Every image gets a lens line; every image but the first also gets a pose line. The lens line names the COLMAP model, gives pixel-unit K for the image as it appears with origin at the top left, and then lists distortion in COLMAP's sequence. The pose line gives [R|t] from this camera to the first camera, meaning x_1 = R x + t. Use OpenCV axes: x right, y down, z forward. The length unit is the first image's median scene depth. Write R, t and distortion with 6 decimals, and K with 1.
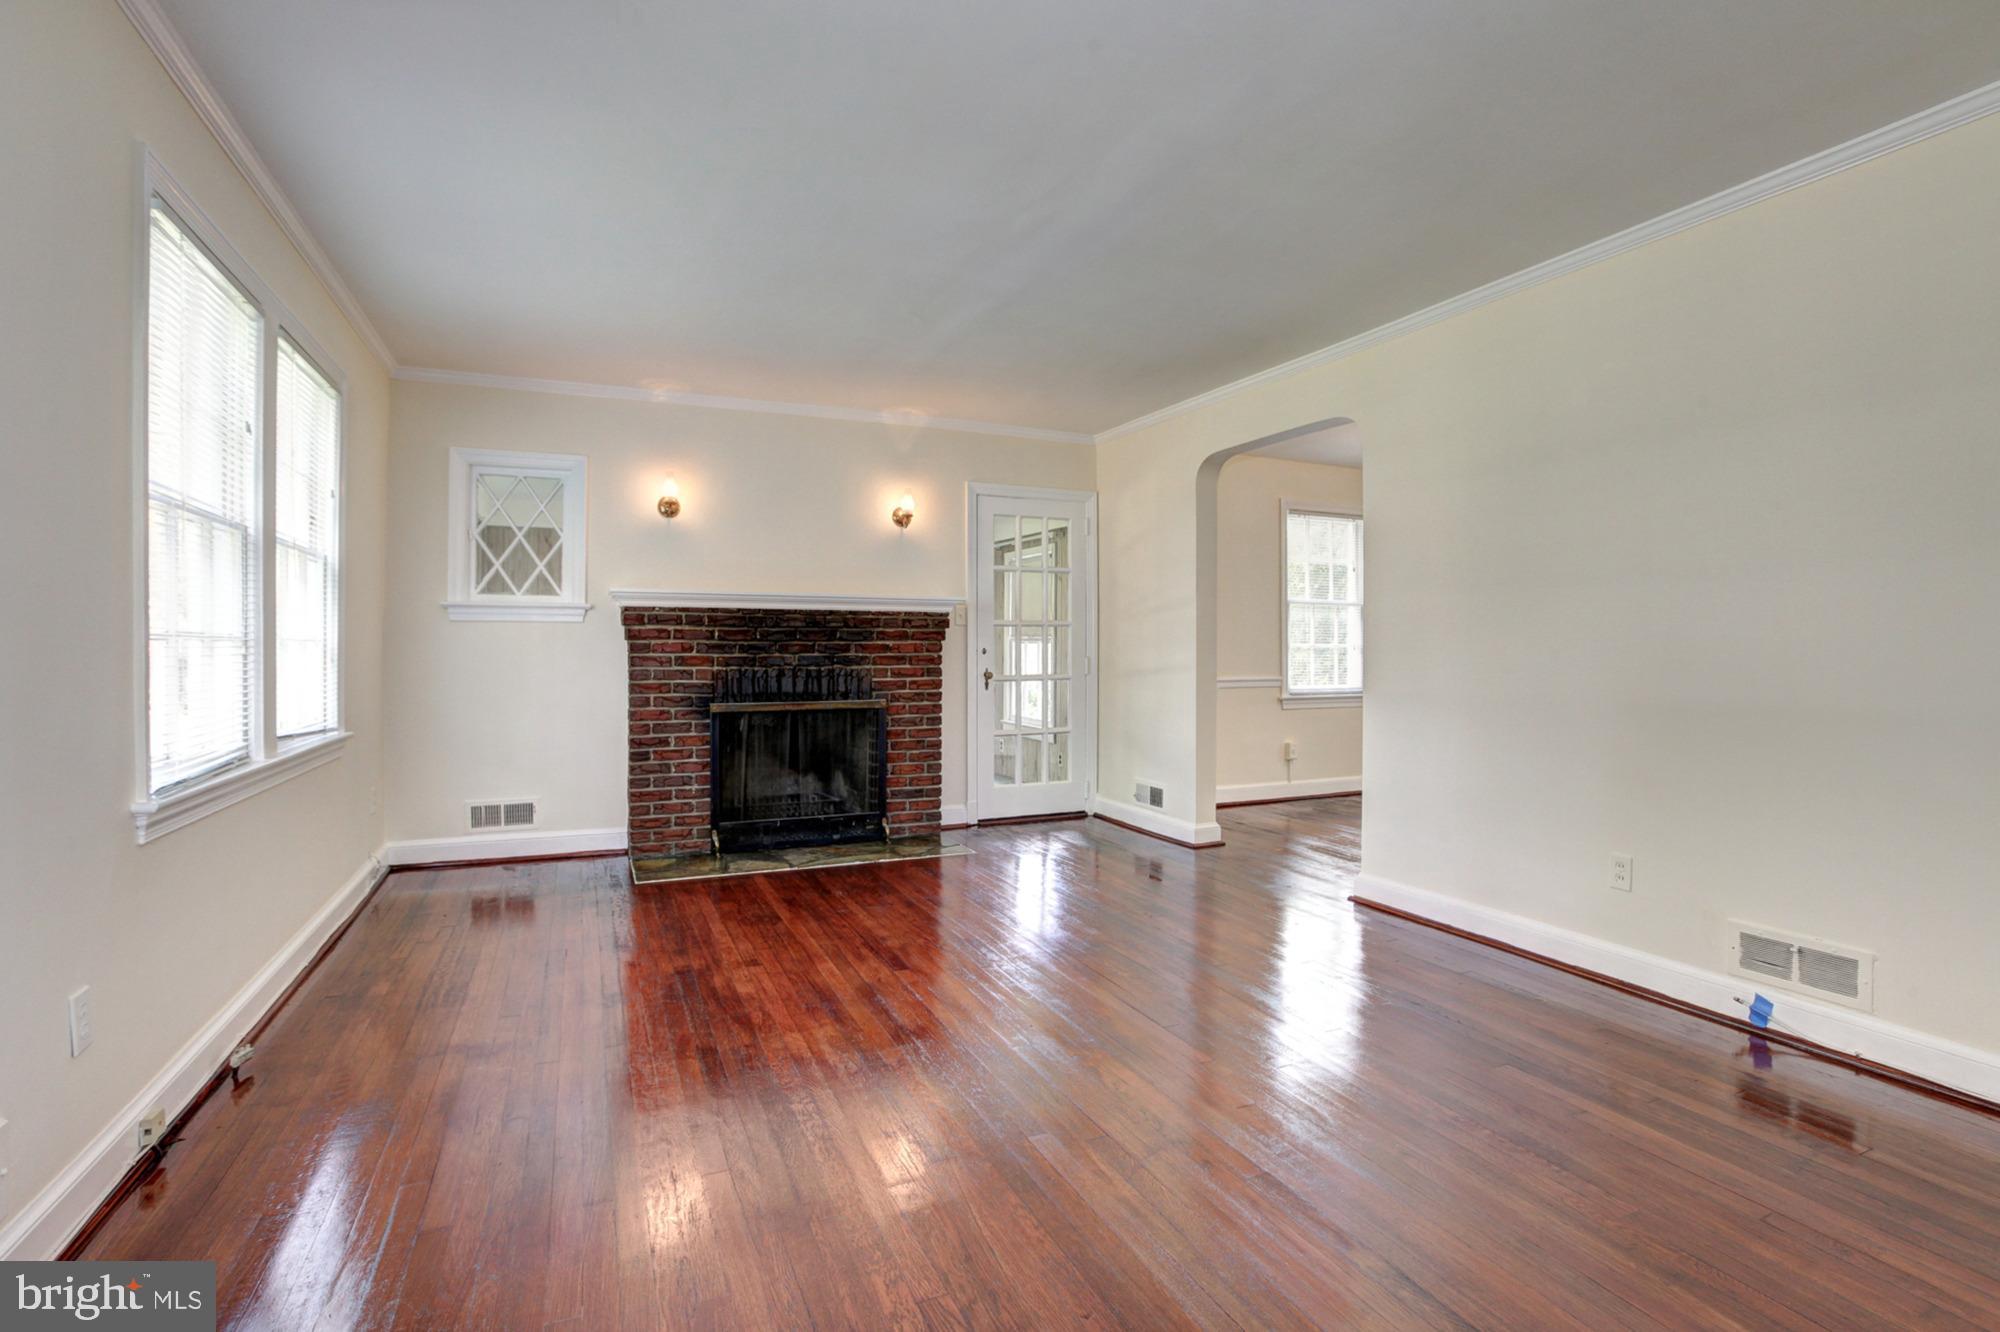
lens RADIAL K [[953.8, 0, 1057.1], [0, 953.8, 649.9], [0, 0, 1]] dist [-0.059676, 0.022004]
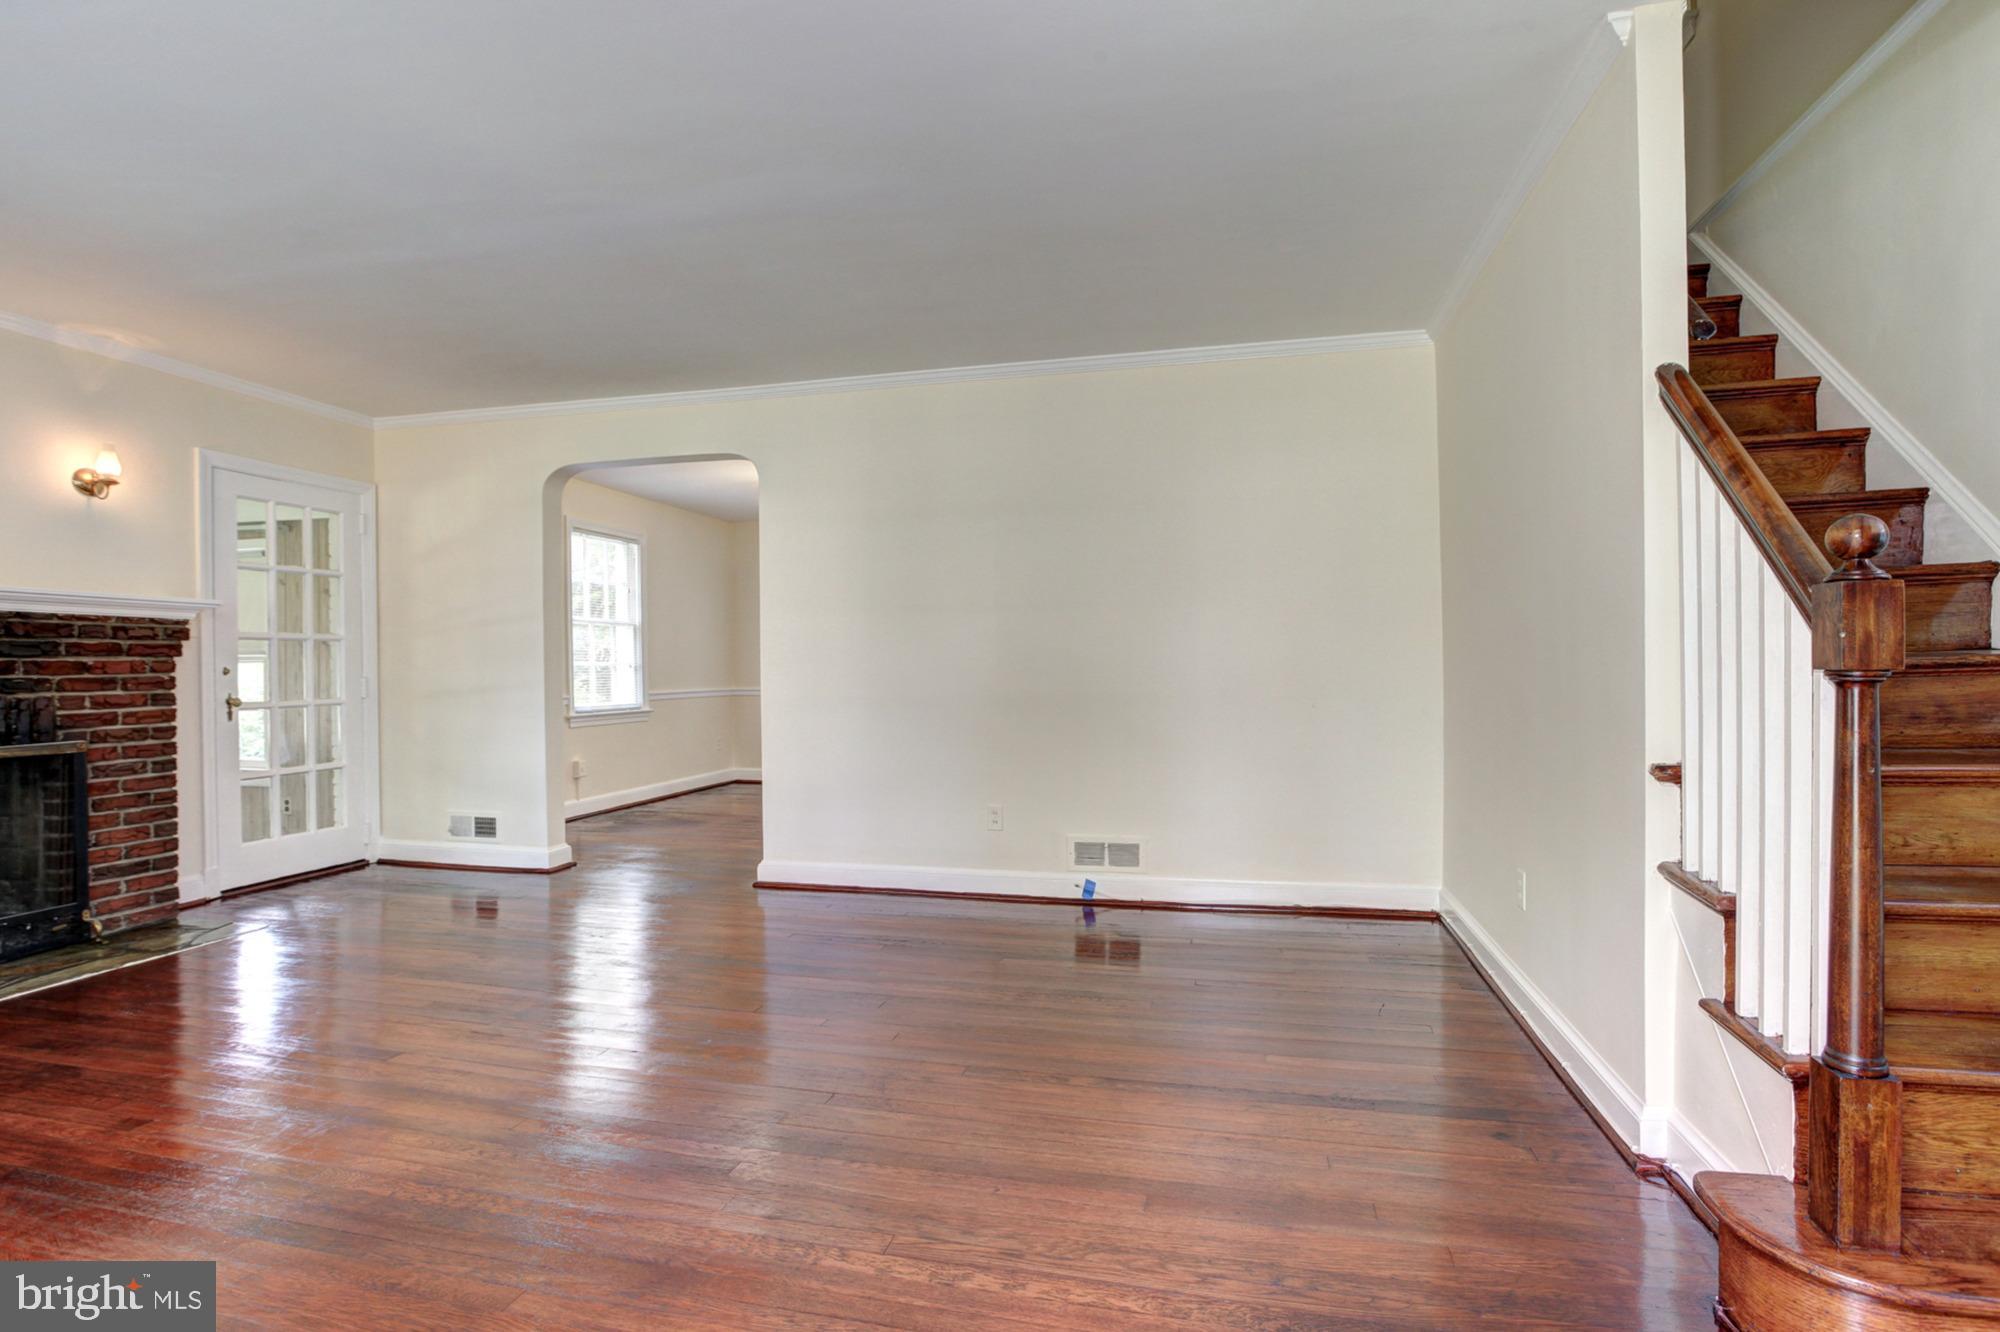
lens RADIAL K [[892.4, 0, 1024.5], [0, 892.4, 659.8], [0, 0, 1]] dist [-0.047823, 0.012623]
pose [[0.628615, -0.000766, 0.777717, -0.230423], [0.011323, 0.999903, -0.008167, 0.005624], [-0.777635, 0.013941, 0.628562, 0.061384]]
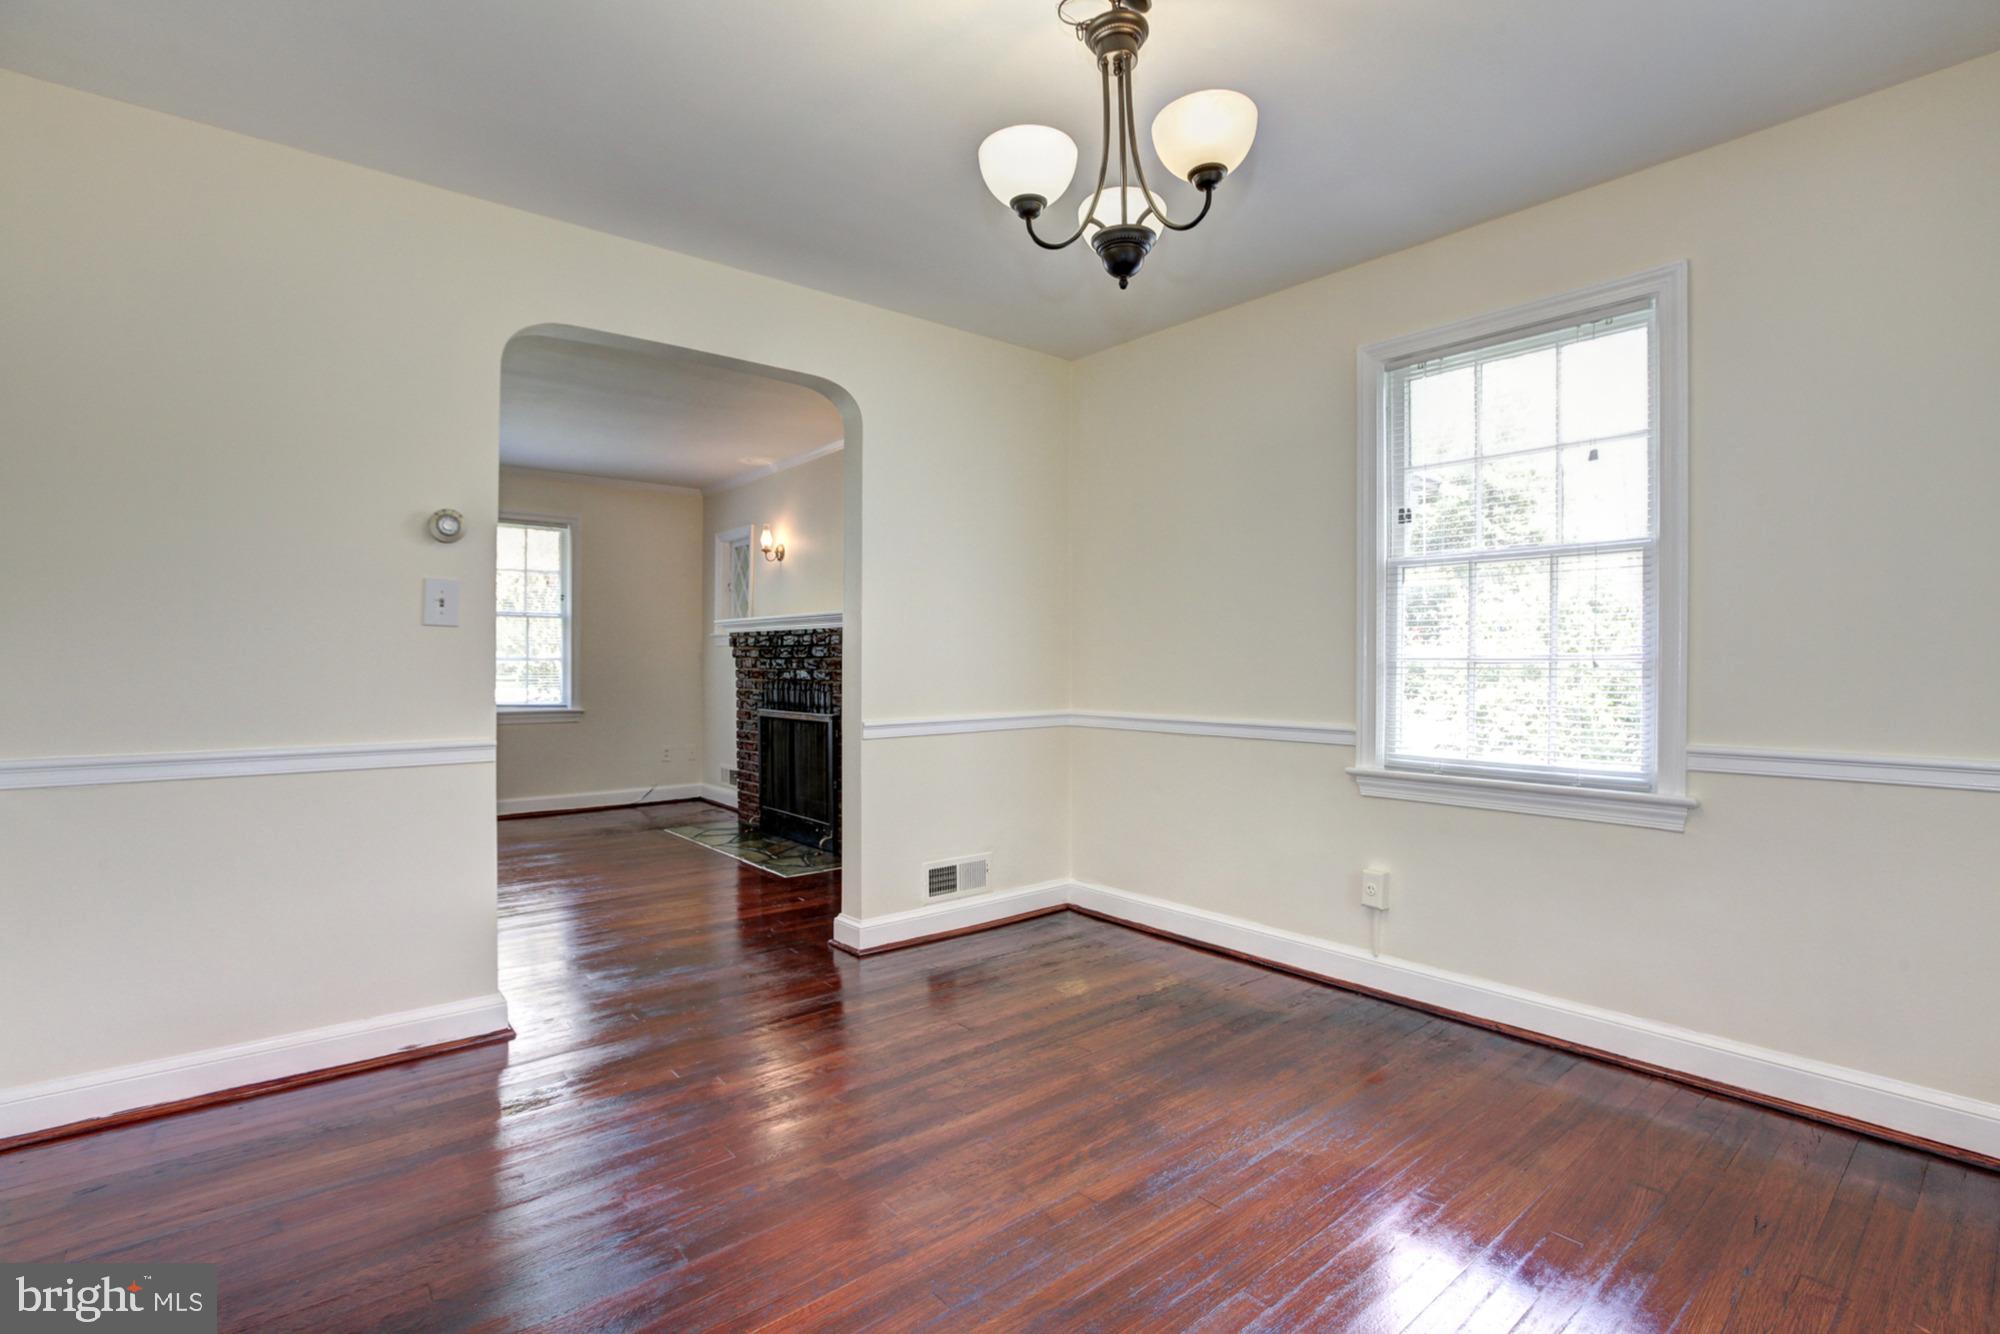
lens RADIAL K [[952.1, 0, 989.9], [0, 952.1, 675.3], [0, 0, 1]] dist [-0.058279, 0.021630]
pose [[0.240882, 0.011232, -0.970490, 0.815944], [-0.003957, 0.999936, 0.010591, -0.000798], [0.970546, 0.001289, 0.240911, 0.903816]]
